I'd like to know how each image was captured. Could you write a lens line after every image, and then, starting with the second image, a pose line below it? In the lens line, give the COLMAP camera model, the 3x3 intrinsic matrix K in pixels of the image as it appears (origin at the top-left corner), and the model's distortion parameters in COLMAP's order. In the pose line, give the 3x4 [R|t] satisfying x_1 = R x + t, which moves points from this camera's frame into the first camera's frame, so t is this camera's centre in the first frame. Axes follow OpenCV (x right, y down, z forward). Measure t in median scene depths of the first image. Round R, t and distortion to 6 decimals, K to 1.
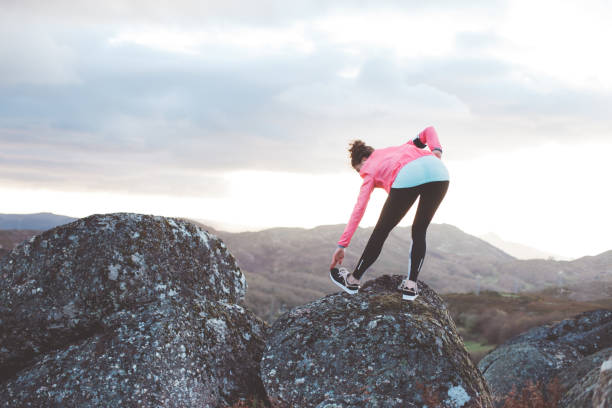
lens RADIAL K [[887.7, 0, 306.0], [0, 887.7, 204.0], [0, 0, 1]] dist [-0.151150, 0.204126]
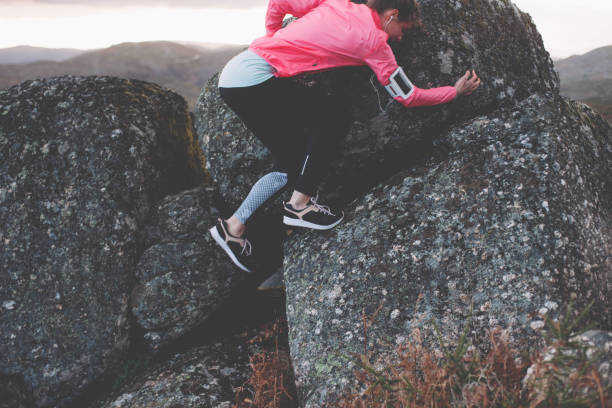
lens RADIAL K [[887.7, 0, 306.0], [0, 887.7, 204.0], [0, 0, 1]] dist [-0.151150, 0.204126]
pose [[0.997919, -0.062952, 0.013969, -0.336981], [0.058686, 0.976403, 0.207830, 0.038687], [-0.026723, -0.206578, 0.978065, 0.344114]]
